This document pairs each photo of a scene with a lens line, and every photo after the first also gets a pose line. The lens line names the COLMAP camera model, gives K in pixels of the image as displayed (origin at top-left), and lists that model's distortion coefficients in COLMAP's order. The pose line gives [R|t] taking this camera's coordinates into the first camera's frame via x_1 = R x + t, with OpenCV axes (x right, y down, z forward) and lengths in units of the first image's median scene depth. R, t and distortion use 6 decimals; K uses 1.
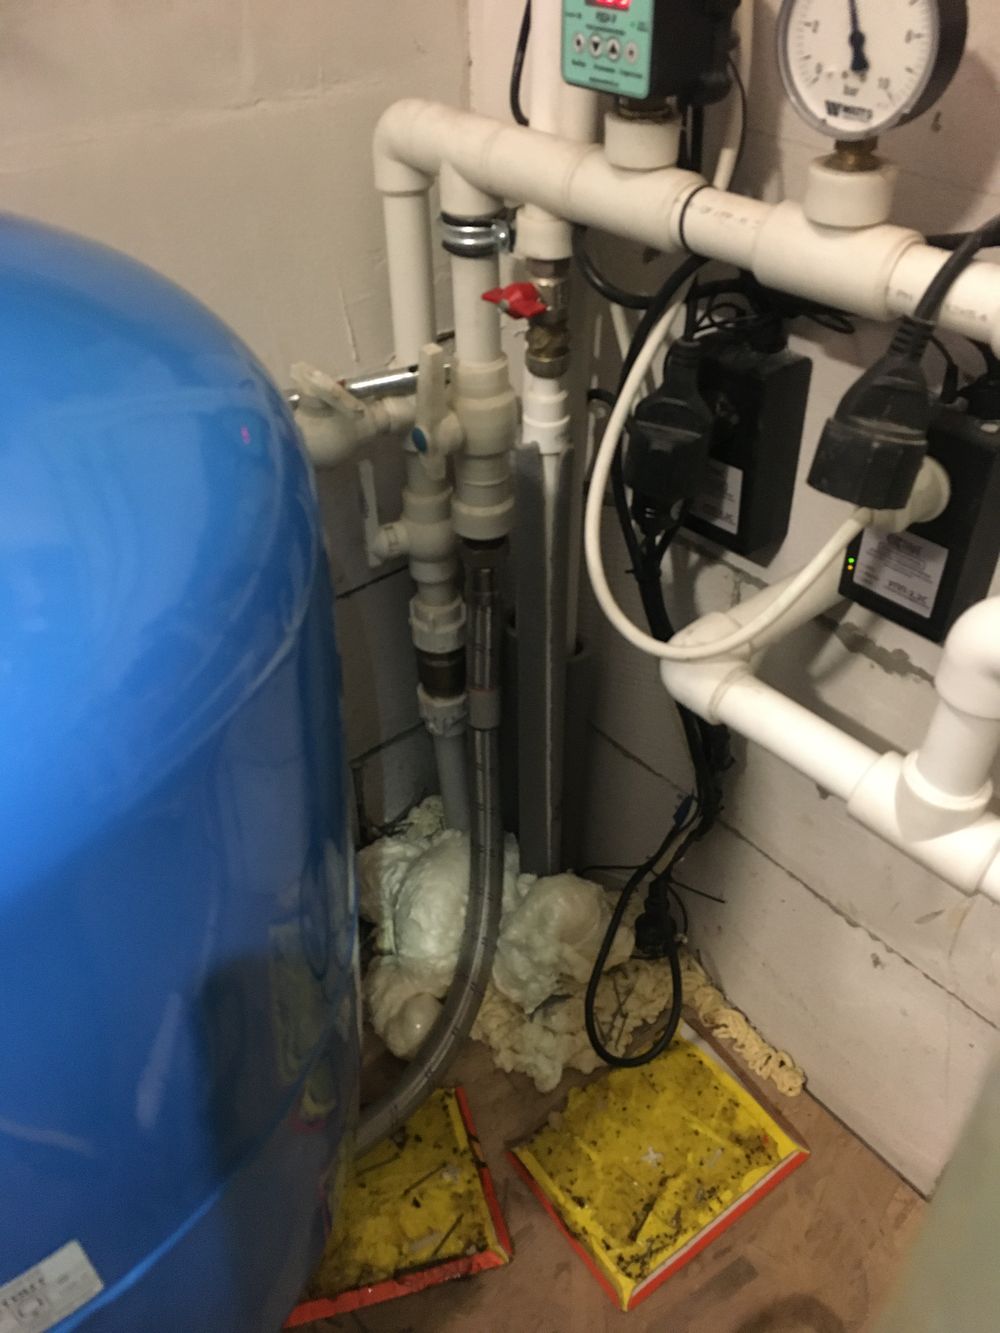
lens RADIAL K [[1125.3, 0, 499.7], [0, 1125.3, 669.2], [0, 0, 1]] dist [0.088719, -0.117119]
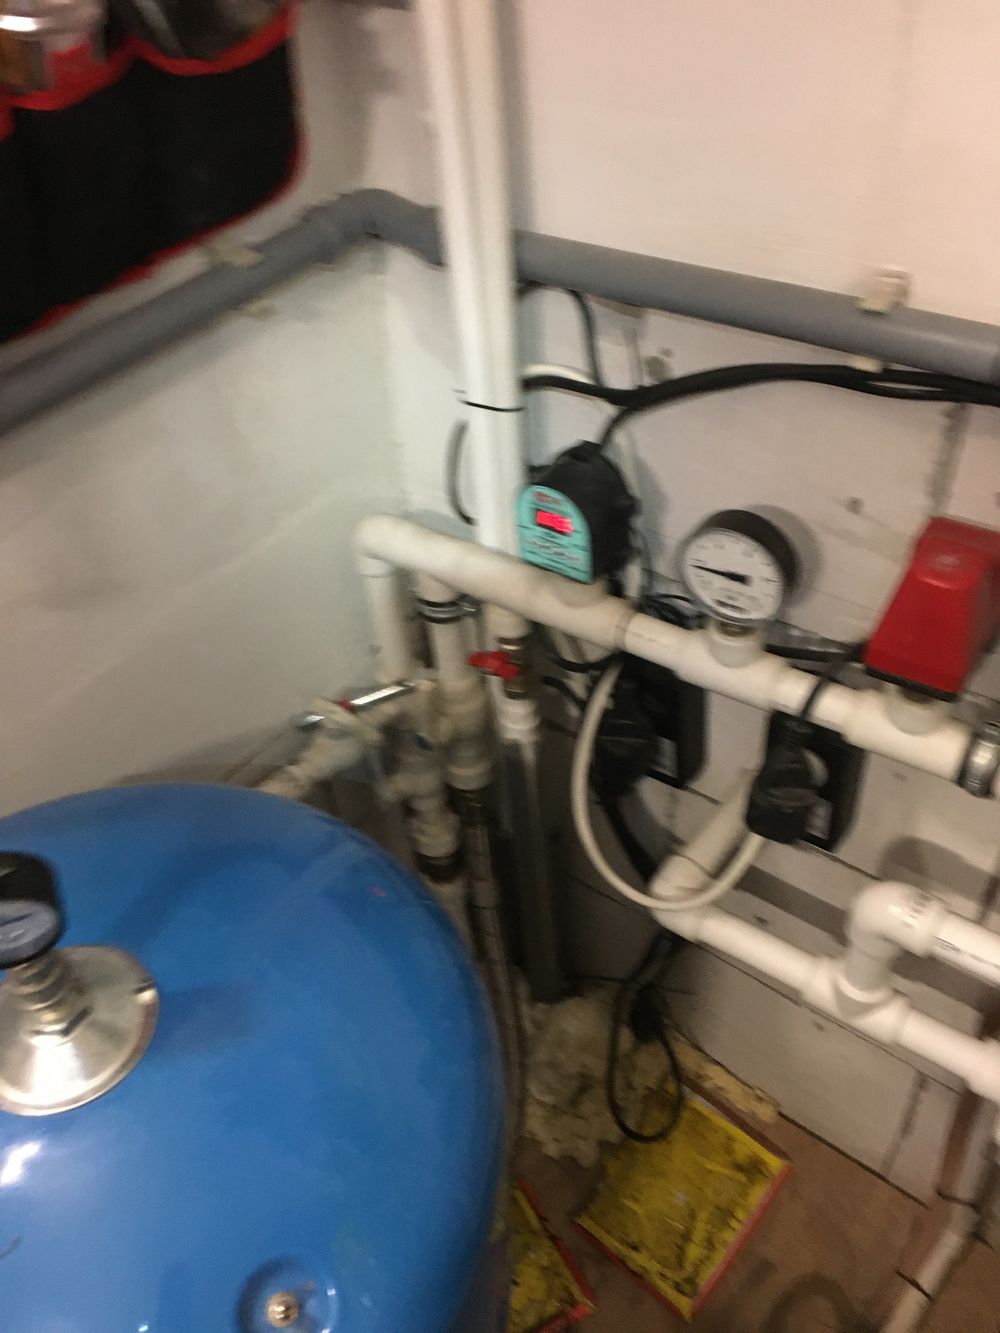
lens RADIAL K [[1125.3, 0, 499.7], [0, 1125.3, 669.2], [0, 0, 1]] dist [0.088719, -0.117119]
pose [[0.971528, -0.202673, 0.122706, -0.104703], [0.195960, 0.978480, 0.064634, -0.289888], [-0.133164, -0.038748, 0.990336, -0.244722]]
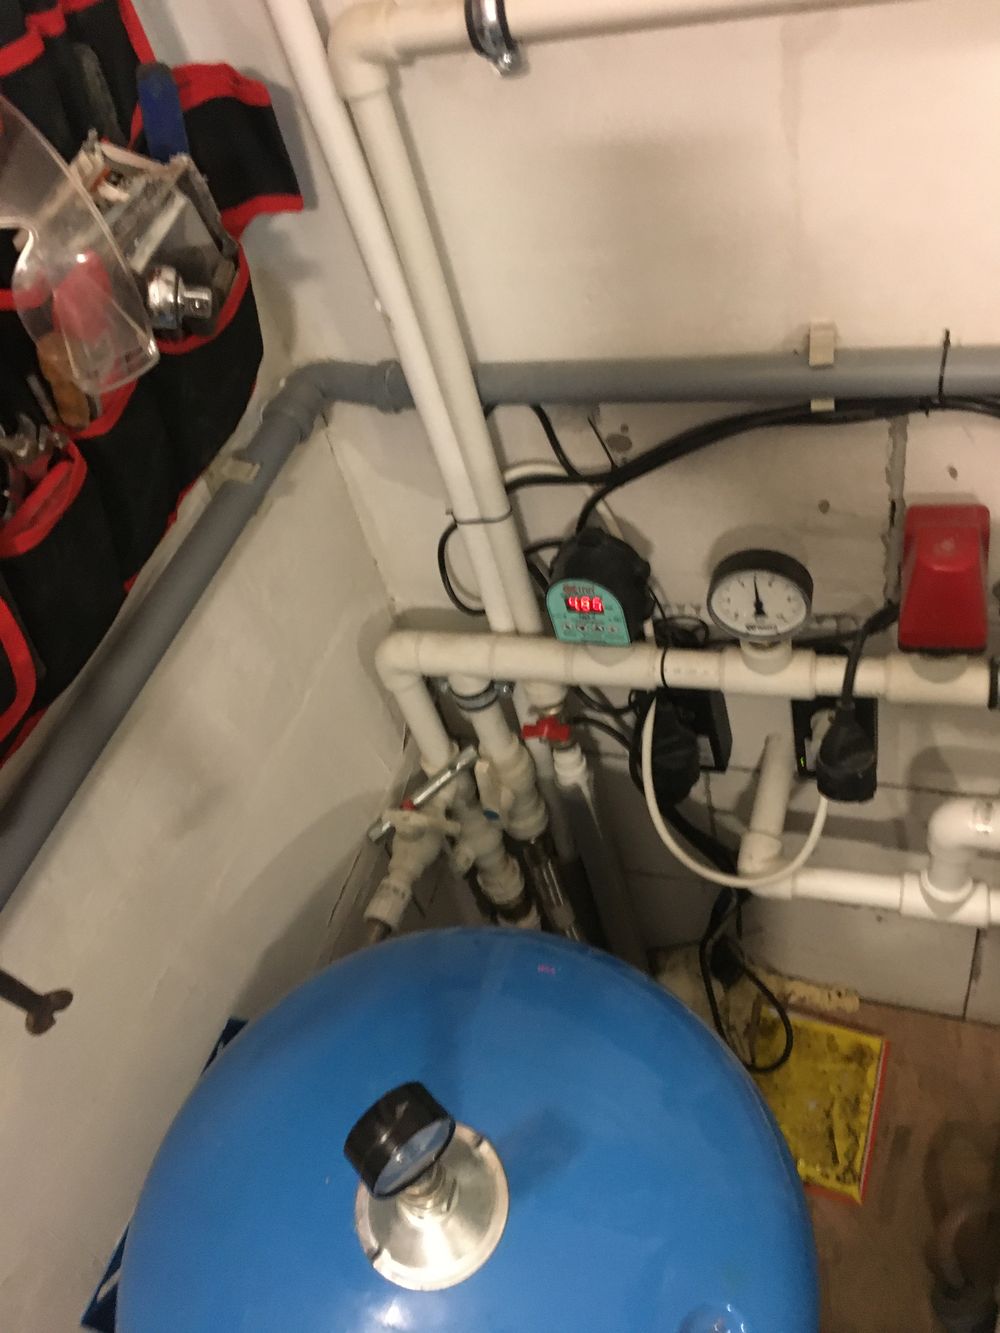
lens RADIAL K [[1125.4, 0, 501.7], [0, 1125.4, 671.3], [0, 0, 1]] dist [0.084519, -0.120747]
pose [[0.822361, -0.520649, 0.229451, -0.238170], [0.500778, 0.853768, 0.142485, -0.452242], [-0.270083, -0.002270, 0.962834, -0.297697]]
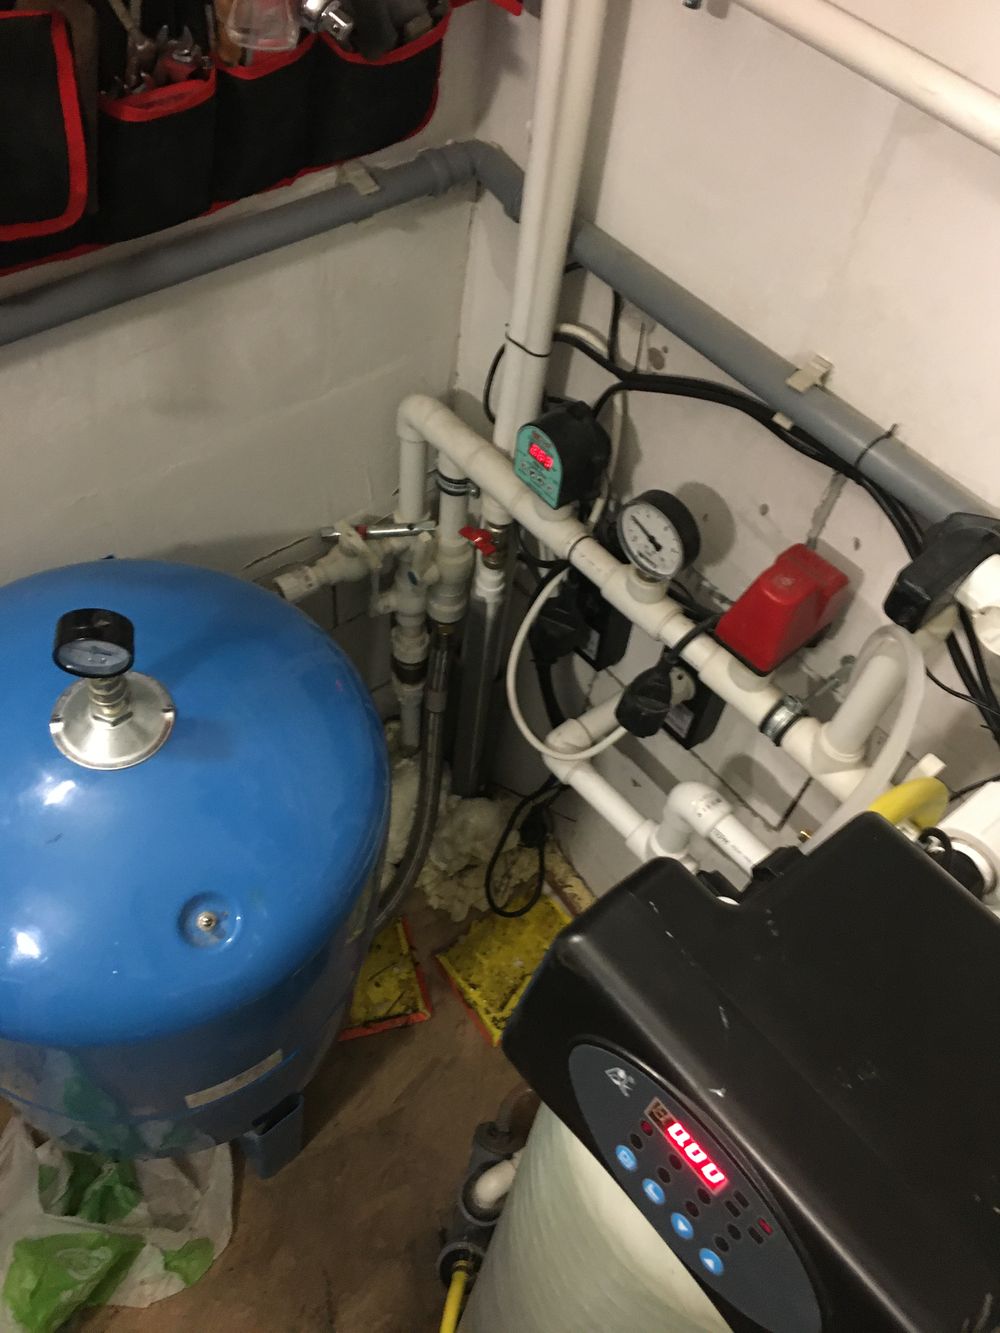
lens RADIAL K [[1125.3, 0, 499.7], [0, 1125.3, 669.2], [0, 0, 1]] dist [0.088719, -0.117119]
pose [[0.994518, 0.061875, 0.084291, -0.061686], [-0.080325, 0.968178, 0.237023, -0.389212], [-0.066943, -0.242495, 0.967840, -0.515252]]
